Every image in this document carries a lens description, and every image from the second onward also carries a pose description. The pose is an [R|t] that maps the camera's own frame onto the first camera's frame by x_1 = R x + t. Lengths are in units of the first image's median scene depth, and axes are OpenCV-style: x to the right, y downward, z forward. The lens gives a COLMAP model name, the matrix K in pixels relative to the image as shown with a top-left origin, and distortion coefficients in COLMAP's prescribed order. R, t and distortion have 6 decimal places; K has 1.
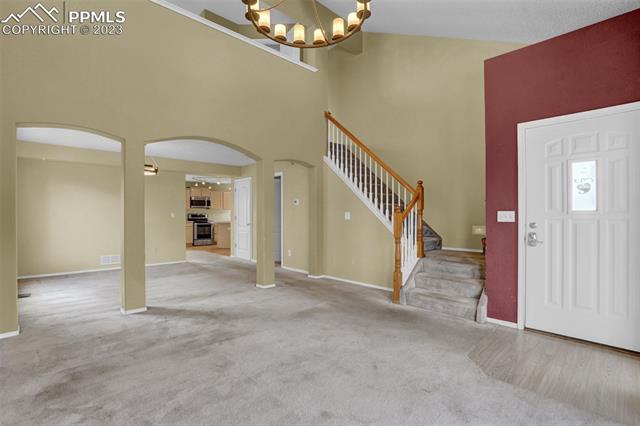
lens RADIAL K [[300.3, 0, 320.6], [0, 300.3, 211.9], [0, 0, 1]] dist [-0.040954, 0.011954]
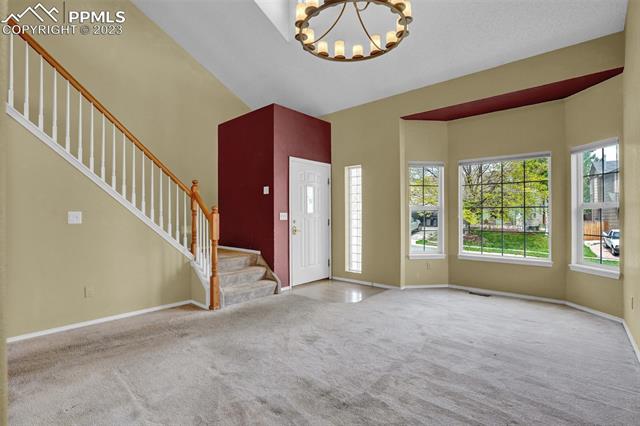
lens RADIAL K [[300.3, 0, 321.4], [0, 300.3, 214.6], [0, 0, 1]] dist [-0.040954, 0.011954]
pose [[-0.070420, 0.000120, 0.997517, -0.907784], [-0.006297, 0.999980, -0.000565, 0.007802], [-0.997498, -0.006321, -0.070417, 0.953235]]
